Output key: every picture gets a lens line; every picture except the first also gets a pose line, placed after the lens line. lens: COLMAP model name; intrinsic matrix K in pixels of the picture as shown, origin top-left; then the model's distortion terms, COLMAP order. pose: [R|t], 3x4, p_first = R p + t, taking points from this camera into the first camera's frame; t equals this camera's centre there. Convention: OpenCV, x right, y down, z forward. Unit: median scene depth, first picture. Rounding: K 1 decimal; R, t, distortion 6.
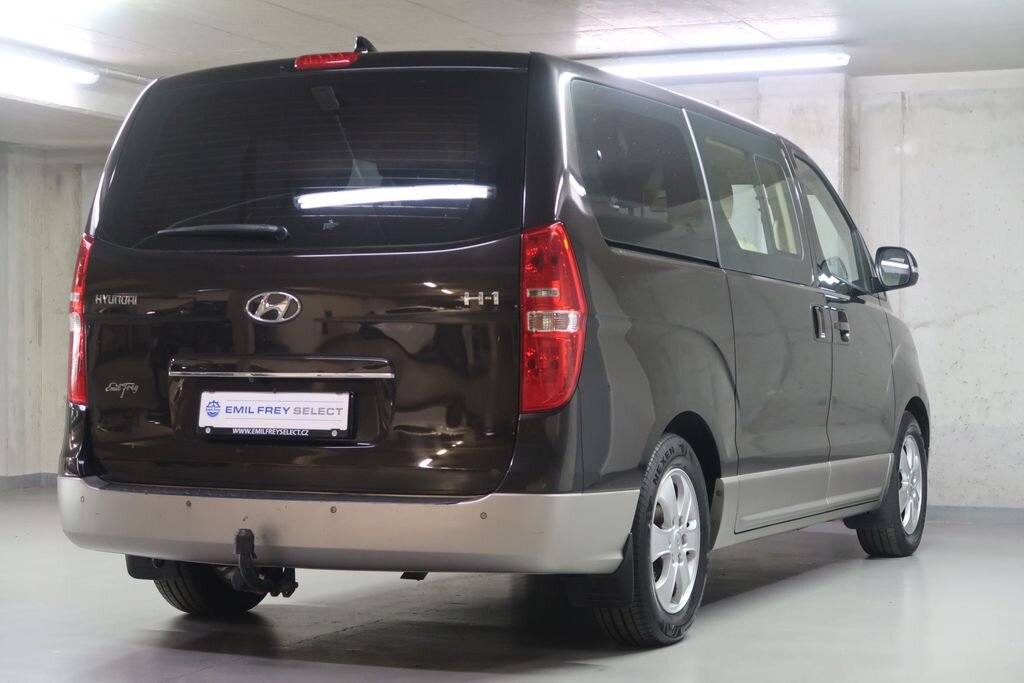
lens RADIAL K [[2010.2, 0, 512.0], [0, 2010.2, 341.5], [0, 0, 1]] dist [0.018682, 0.068451]
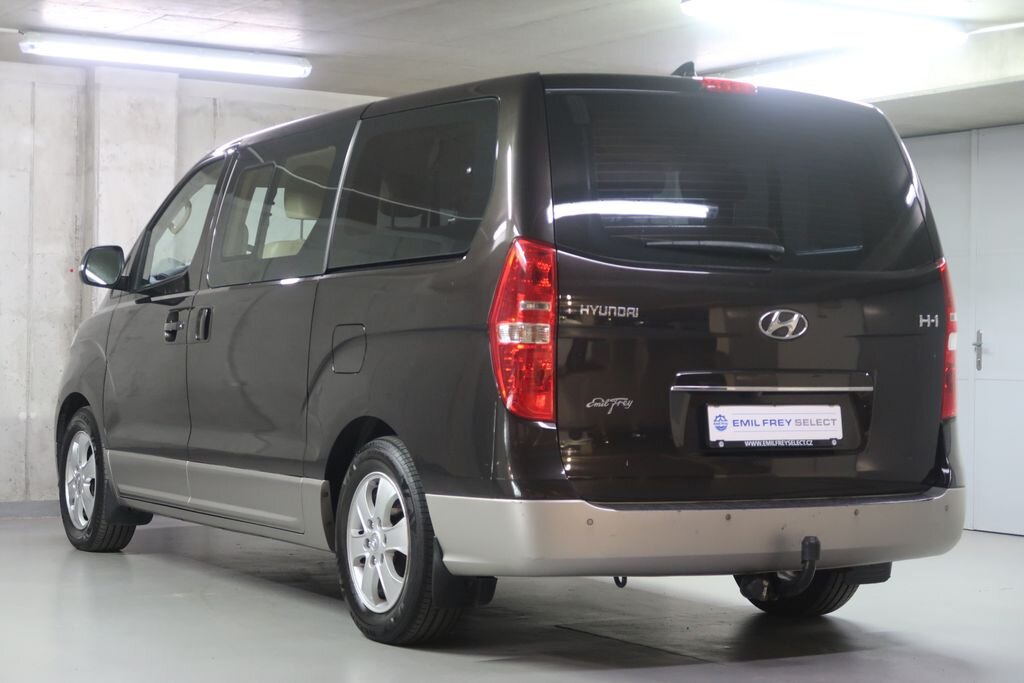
lens RADIAL K [[2010.2, 0, 512.0], [0, 2010.2, 341.5], [0, 0, 1]] dist [0.018682, 0.068451]
pose [[0.578320, 0.005545, 0.815791, -1.050117], [-0.016175, 0.999858, 0.004671, -0.010673], [-0.815650, -0.015896, 0.578327, 0.505698]]
